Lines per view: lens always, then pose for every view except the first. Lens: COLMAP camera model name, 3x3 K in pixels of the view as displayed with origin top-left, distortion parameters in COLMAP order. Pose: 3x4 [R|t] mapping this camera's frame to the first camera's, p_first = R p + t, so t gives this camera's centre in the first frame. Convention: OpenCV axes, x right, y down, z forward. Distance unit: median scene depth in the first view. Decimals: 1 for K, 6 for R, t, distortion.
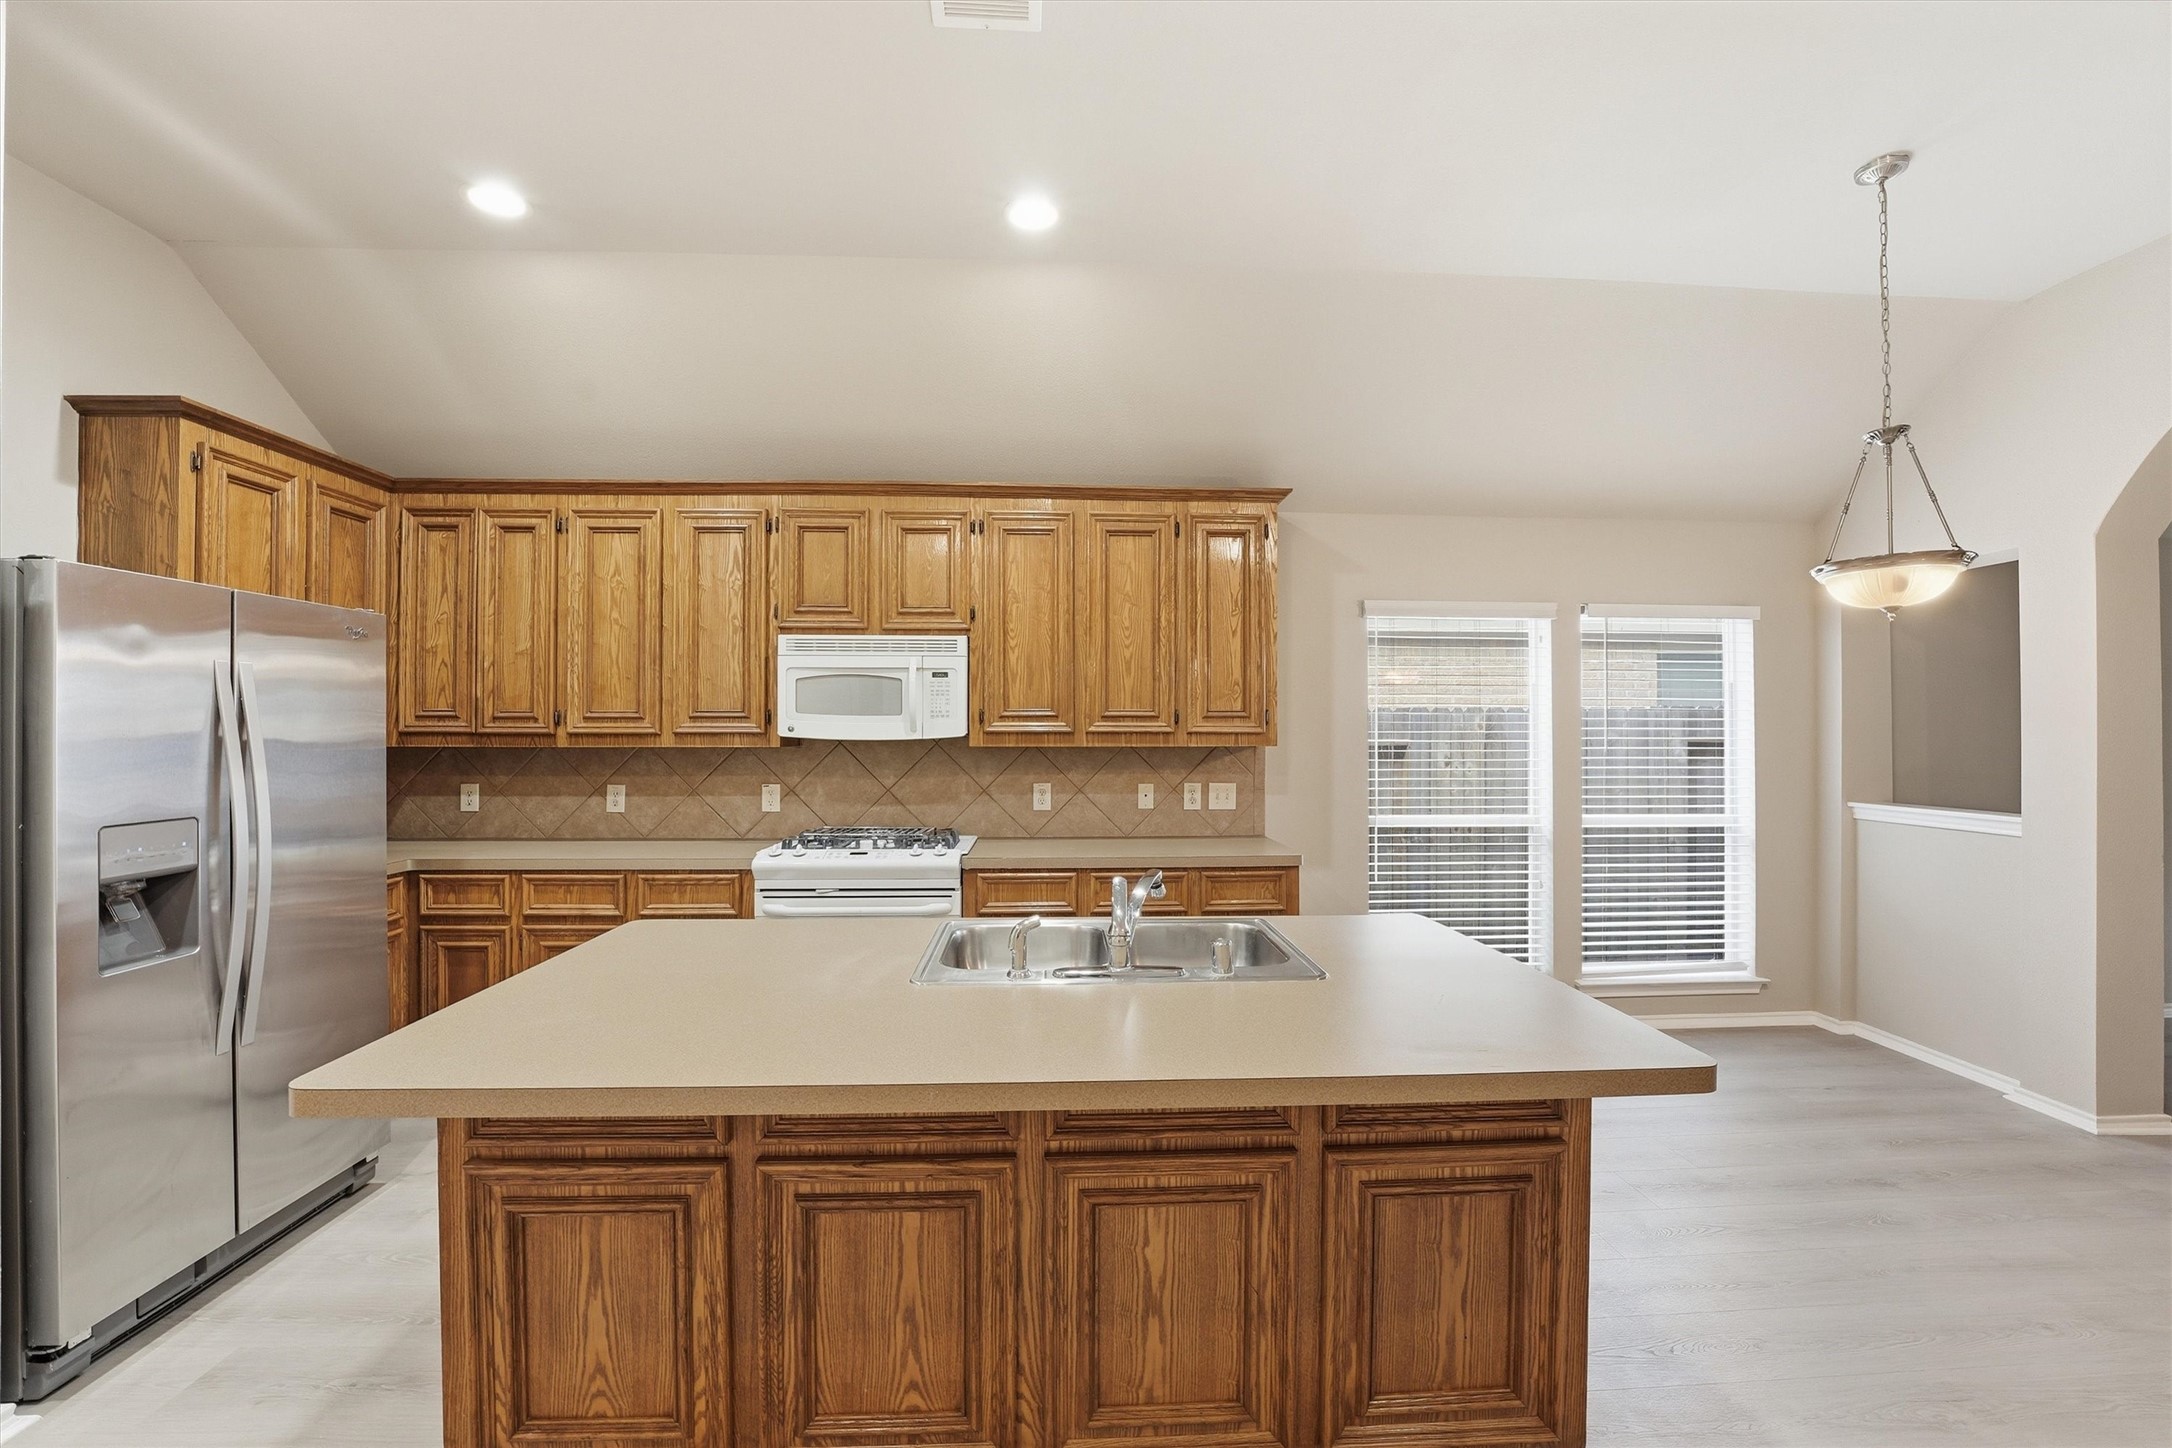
lens RADIAL K [[883.9, 0, 1101.8], [0, 883.9, 728.0], [0, 0, 1]] dist [-0.025389, 0.002602]
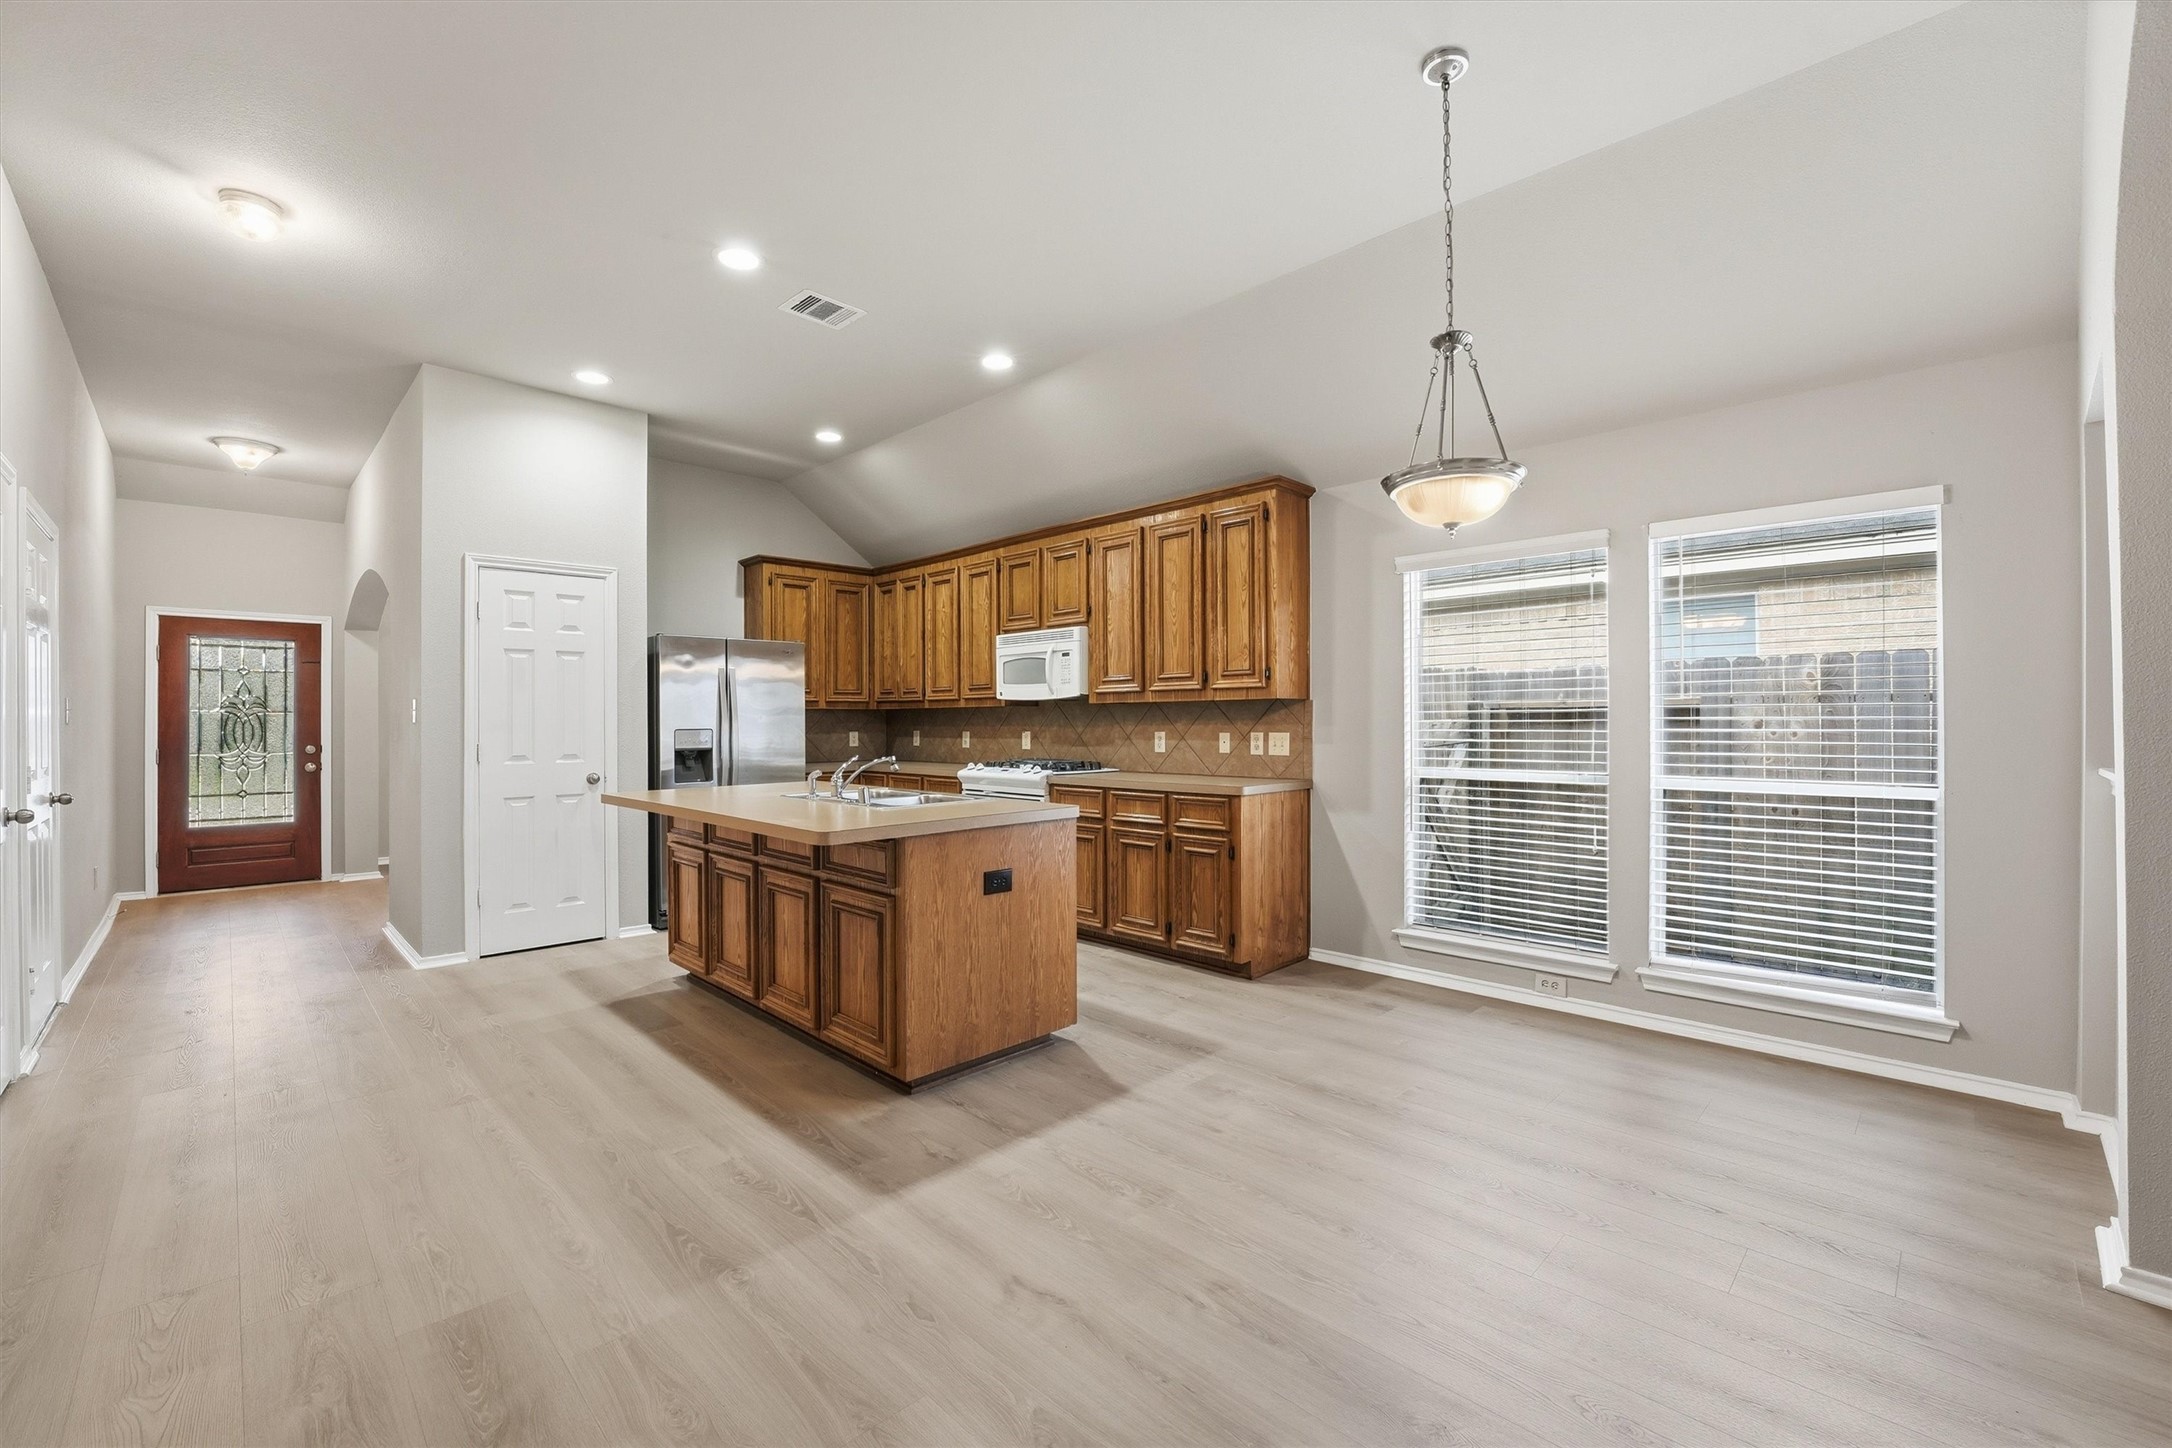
lens RADIAL K [[883.9, 0, 1089.8], [0, 883.9, 718.2], [0, 0, 1]] dist [-0.025389, 0.002602]
pose [[0.674625, -0.007413, -0.738124, 0.904440], [0.008610, 0.999961, -0.002173, 0.047900], [0.738111, -0.004889, 0.674662, 0.037436]]
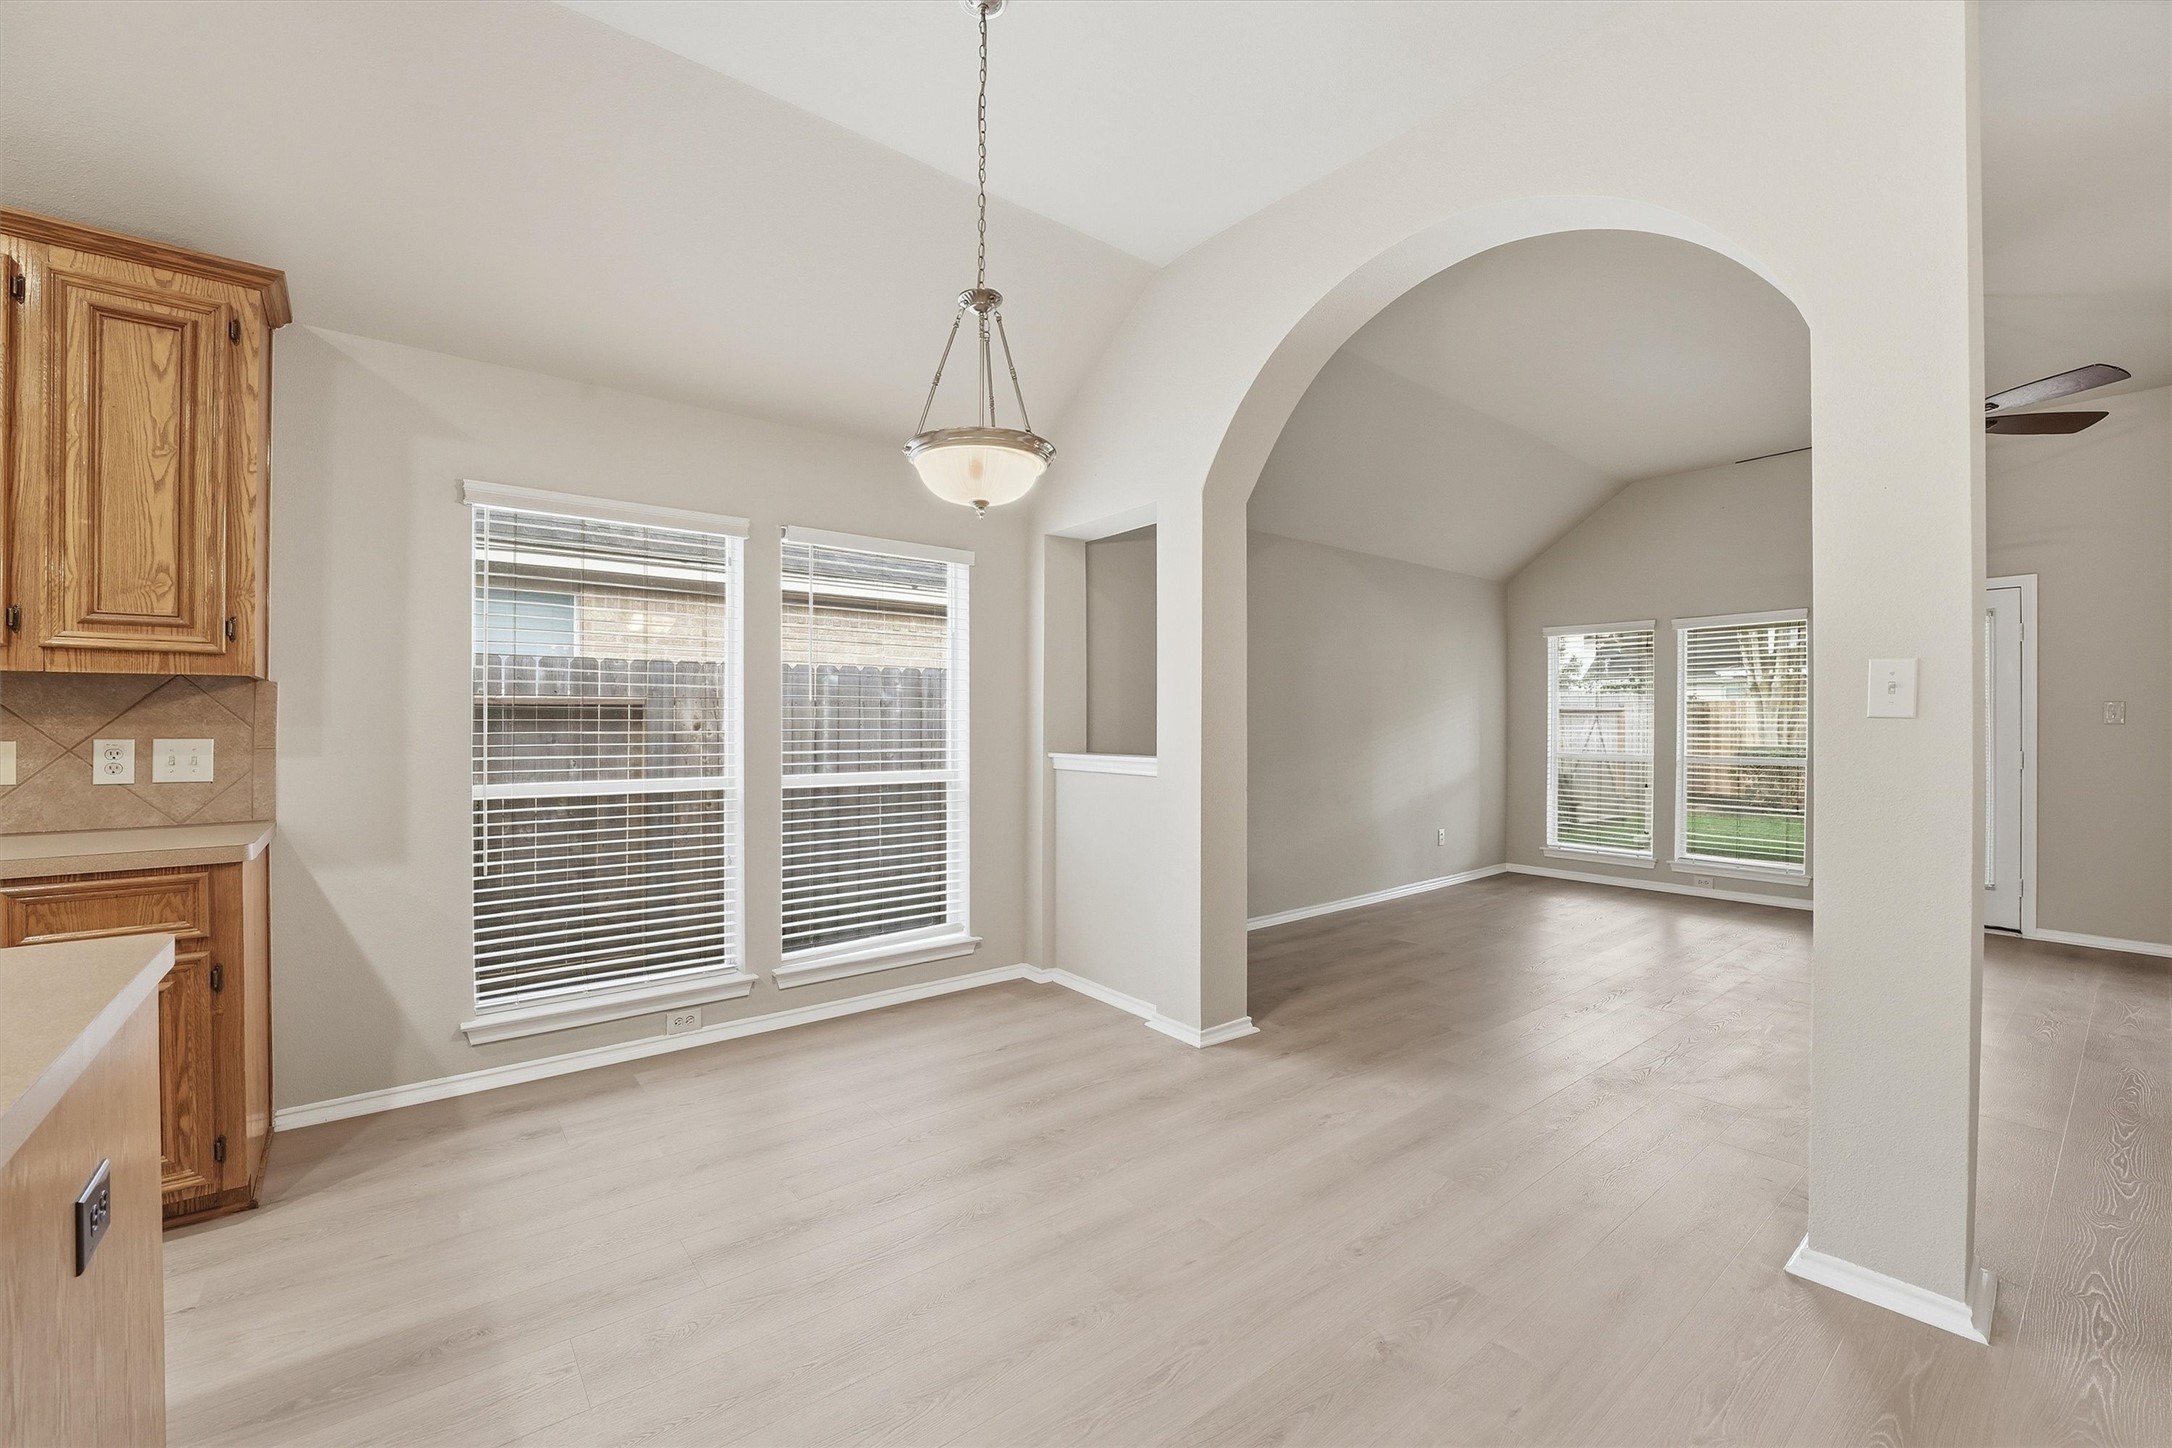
lens RADIAL K [[883.9, 0, 1092.3], [0, 883.9, 726.5], [0, 0, 1]] dist [-0.025389, 0.002602]
pose [[0.809574, -0.002656, 0.587012, 0.326188], [-0.001640, 0.999976, 0.006787, 0.052665], [-0.587016, -0.006457, 0.809550, 0.151179]]
